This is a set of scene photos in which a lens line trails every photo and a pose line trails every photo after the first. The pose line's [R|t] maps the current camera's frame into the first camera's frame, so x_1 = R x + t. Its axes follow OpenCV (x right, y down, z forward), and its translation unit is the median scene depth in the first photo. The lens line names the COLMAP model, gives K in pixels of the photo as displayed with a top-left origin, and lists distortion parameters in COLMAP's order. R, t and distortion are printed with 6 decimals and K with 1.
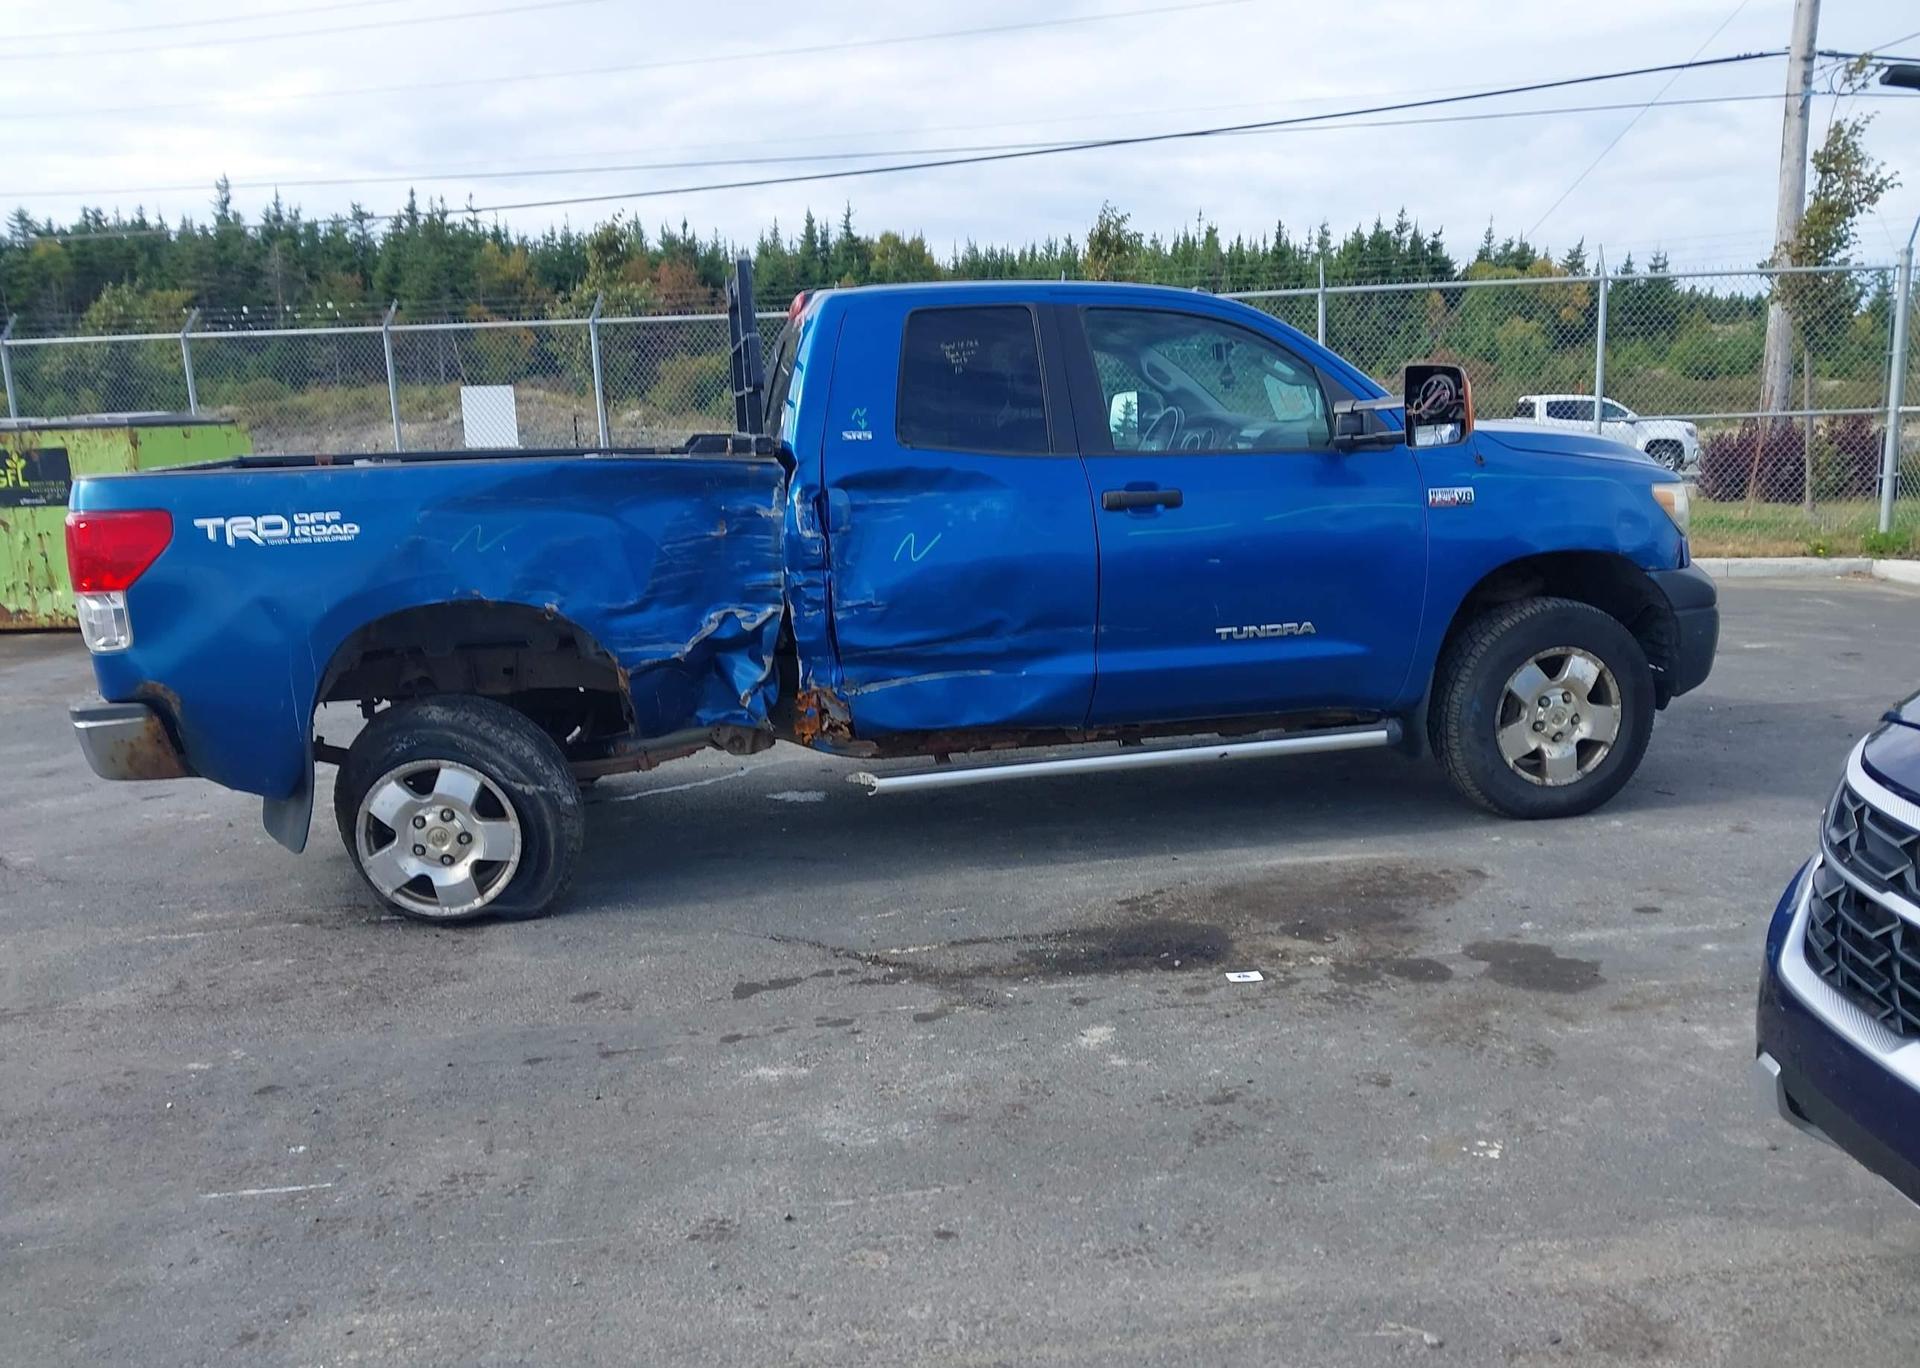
lens RADIAL K [[1391.5, 0, 1035.6], [0, 1391.5, 680.7], [0, 0, 1]] dist [0.158954, -0.285900]
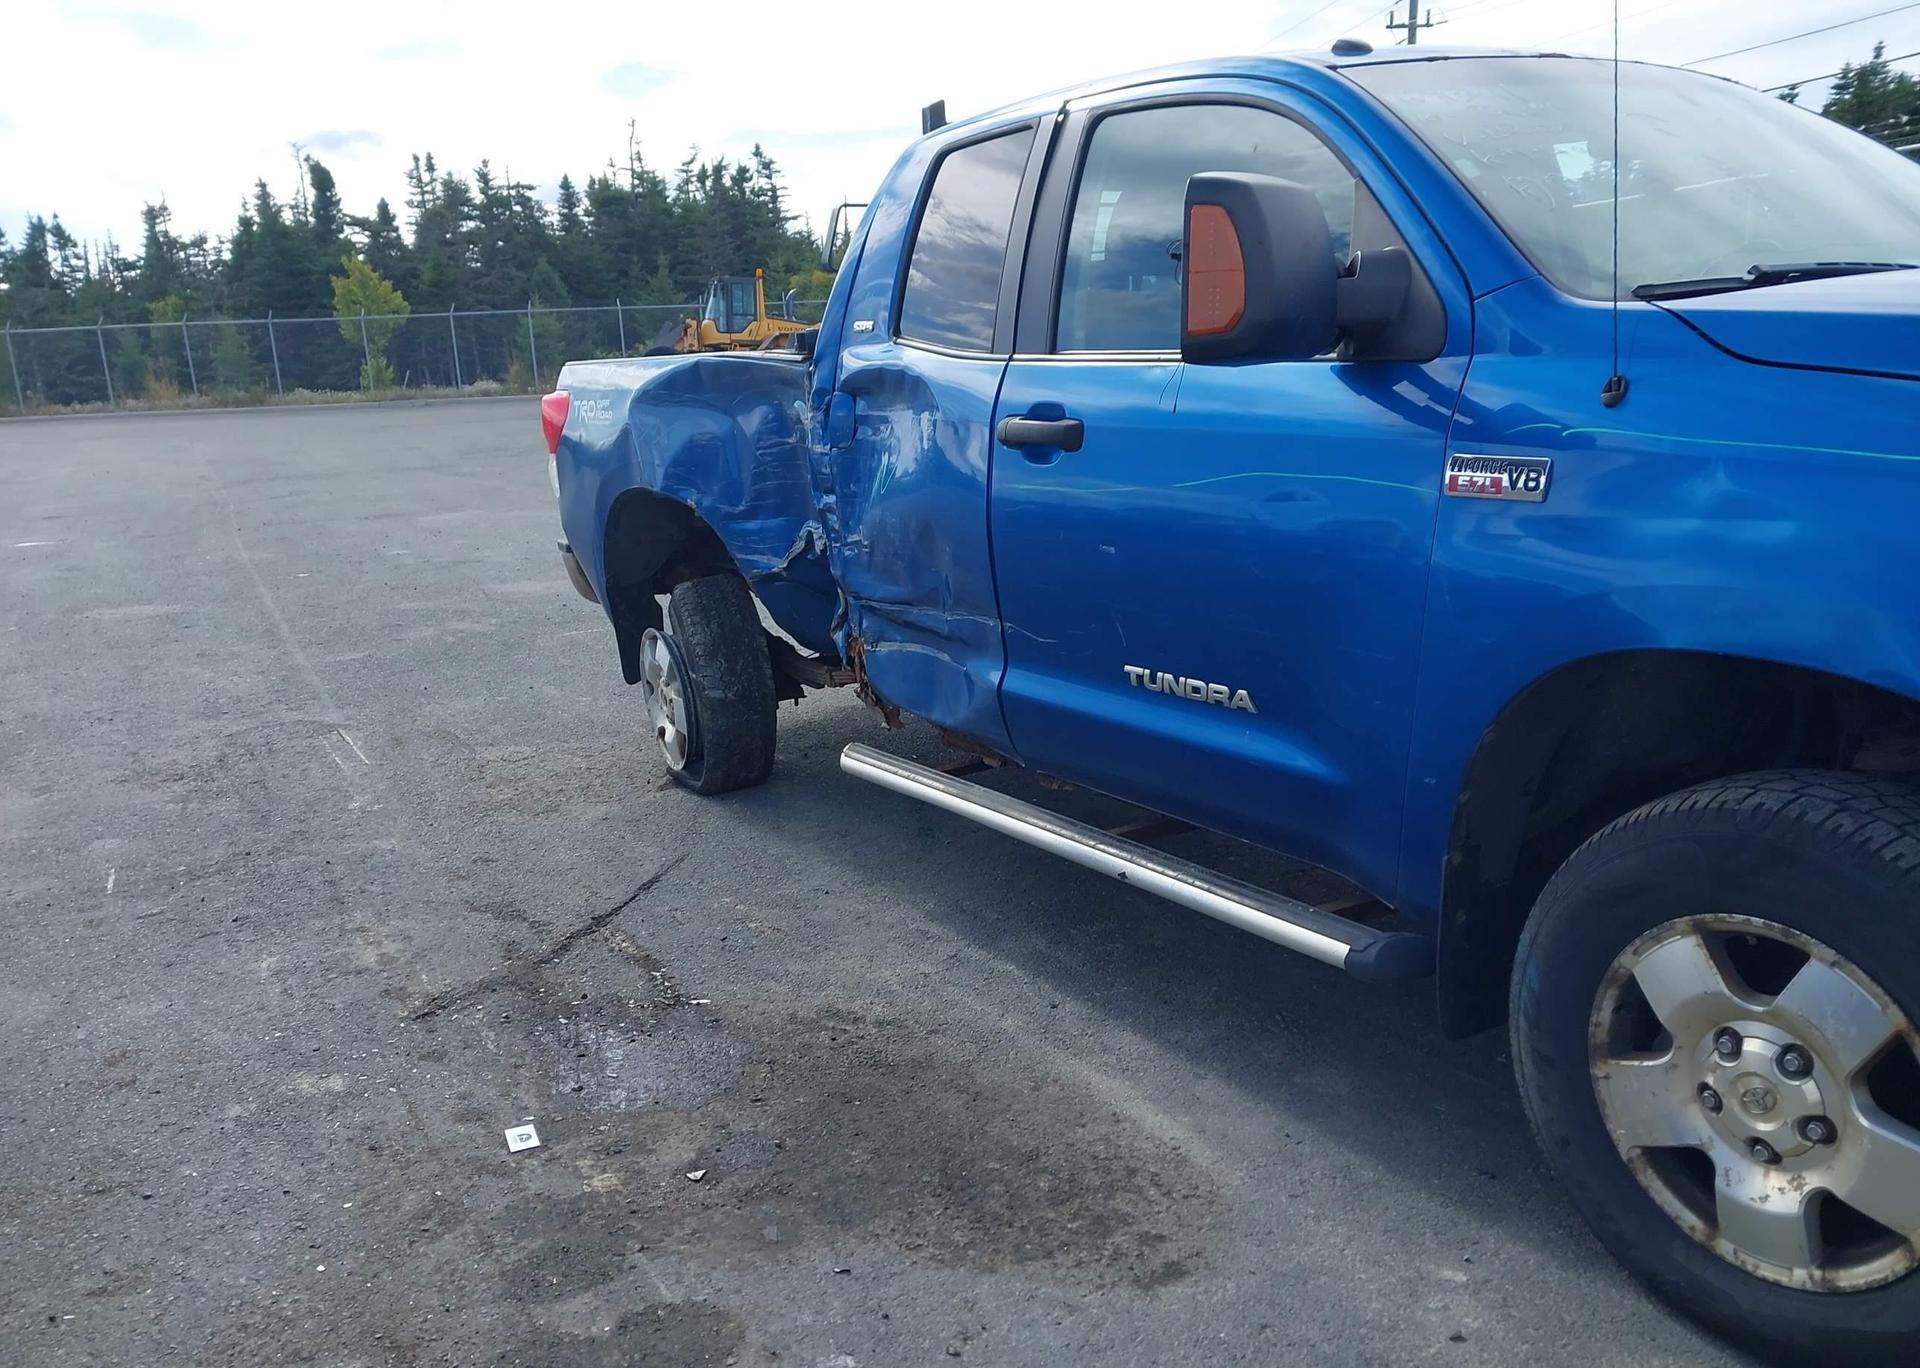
lens RADIAL K [[1457.4, 0, 993.5], [0, 1457.4, 666.1], [0, 0, 1]] dist [0.018122, -0.000213]
pose [[0.408421, 0.210735, -0.888134, 0.692729], [-0.127621, 0.976611, 0.173041, -0.144201], [0.903828, 0.042671, 0.425763, 0.743899]]
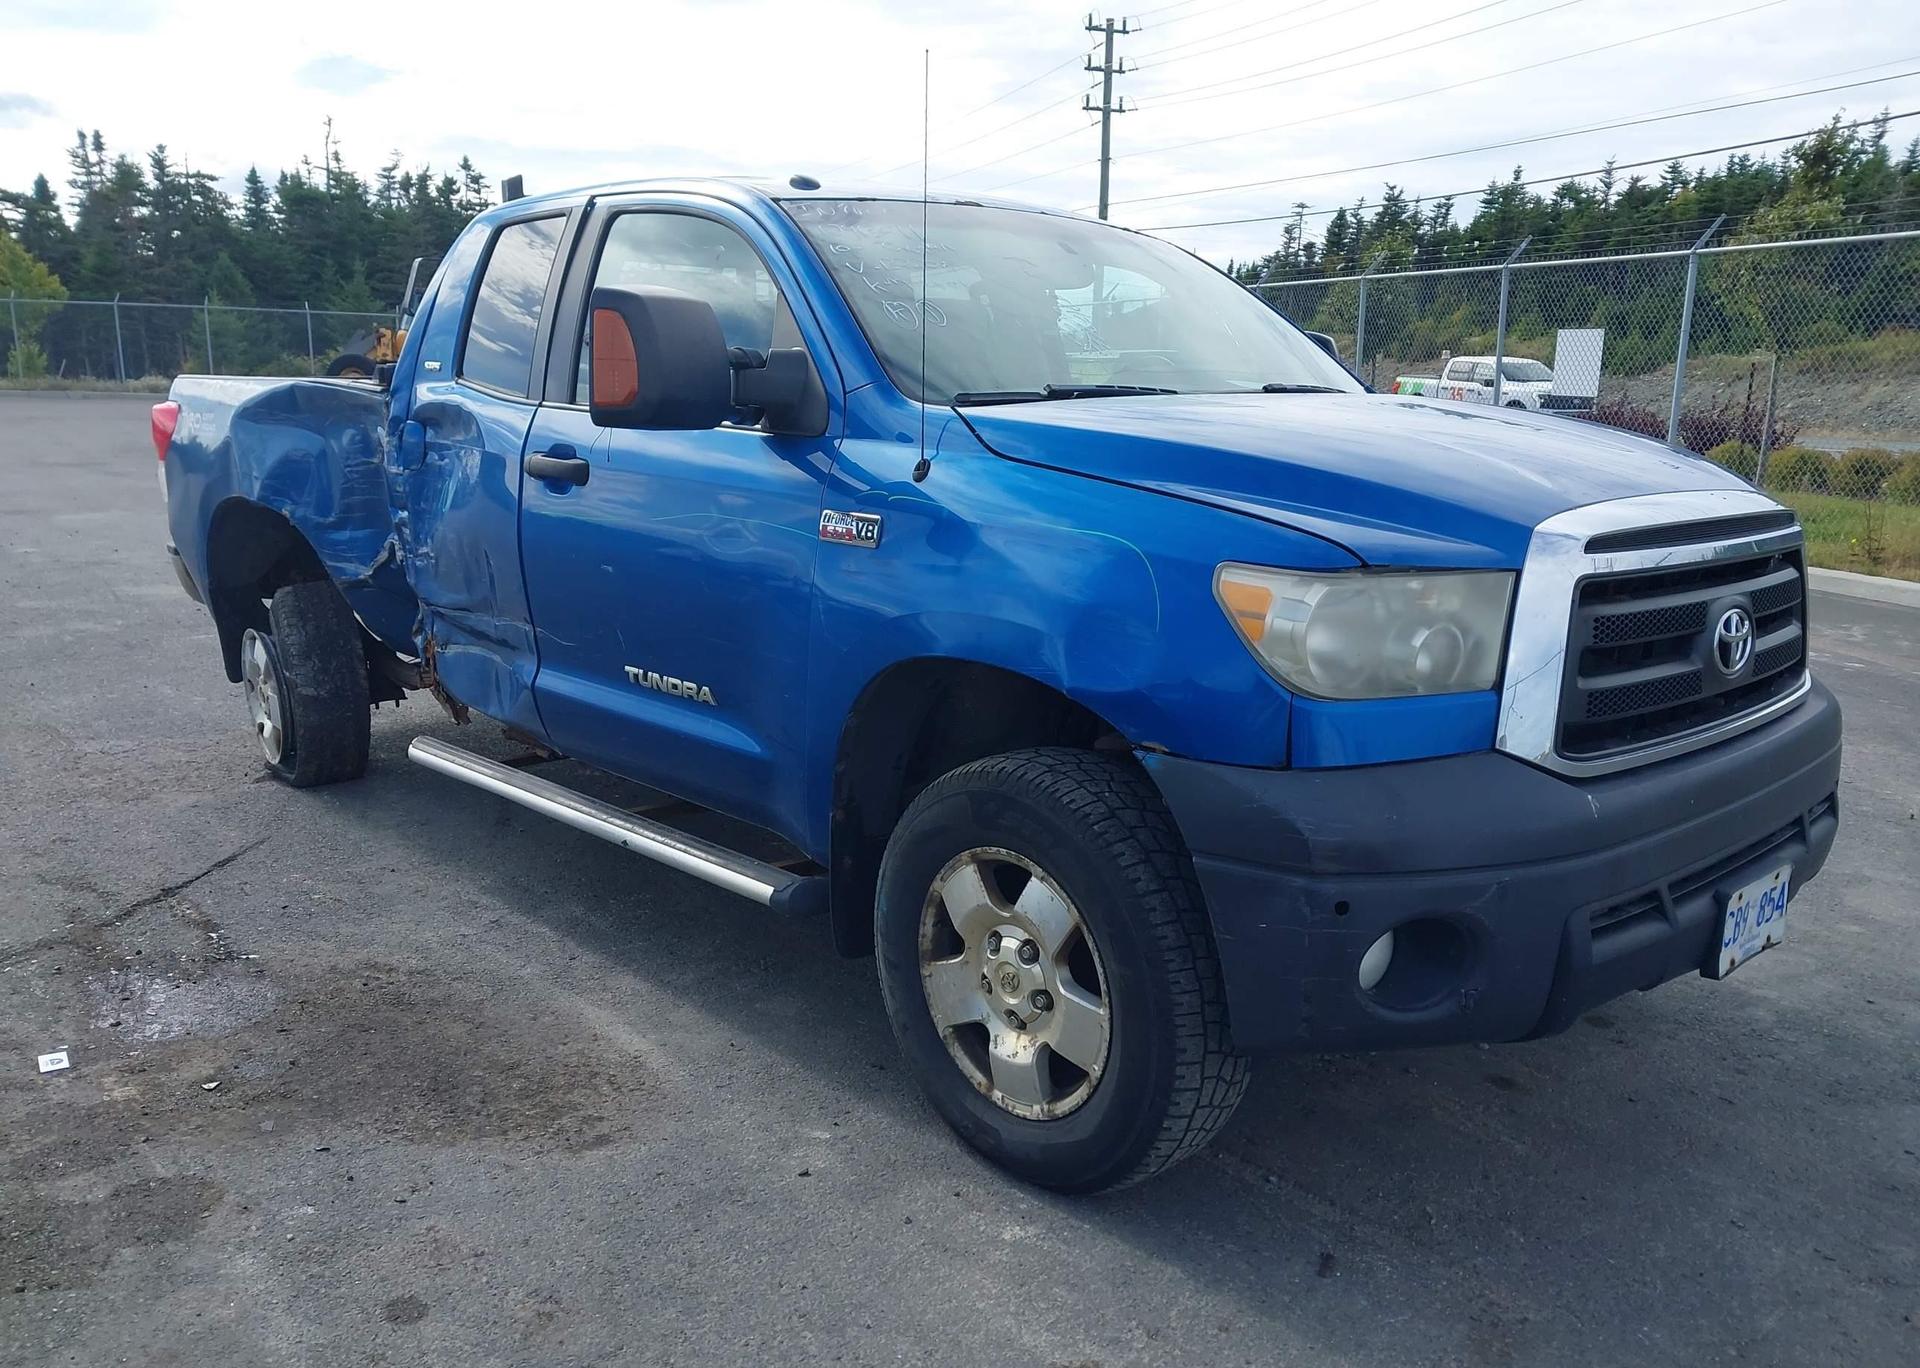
lens RADIAL K [[1422.2, 0, 960.0], [0, 1422.2, 684.0], [0, 0, 1]] dist [0.069851, -0.067469]
pose [[0.551771, 0.216295, -0.805460, 0.864514], [-0.186192, 0.973356, 0.133832, -0.167326], [0.812946, 0.076126, 0.577342, 0.774752]]
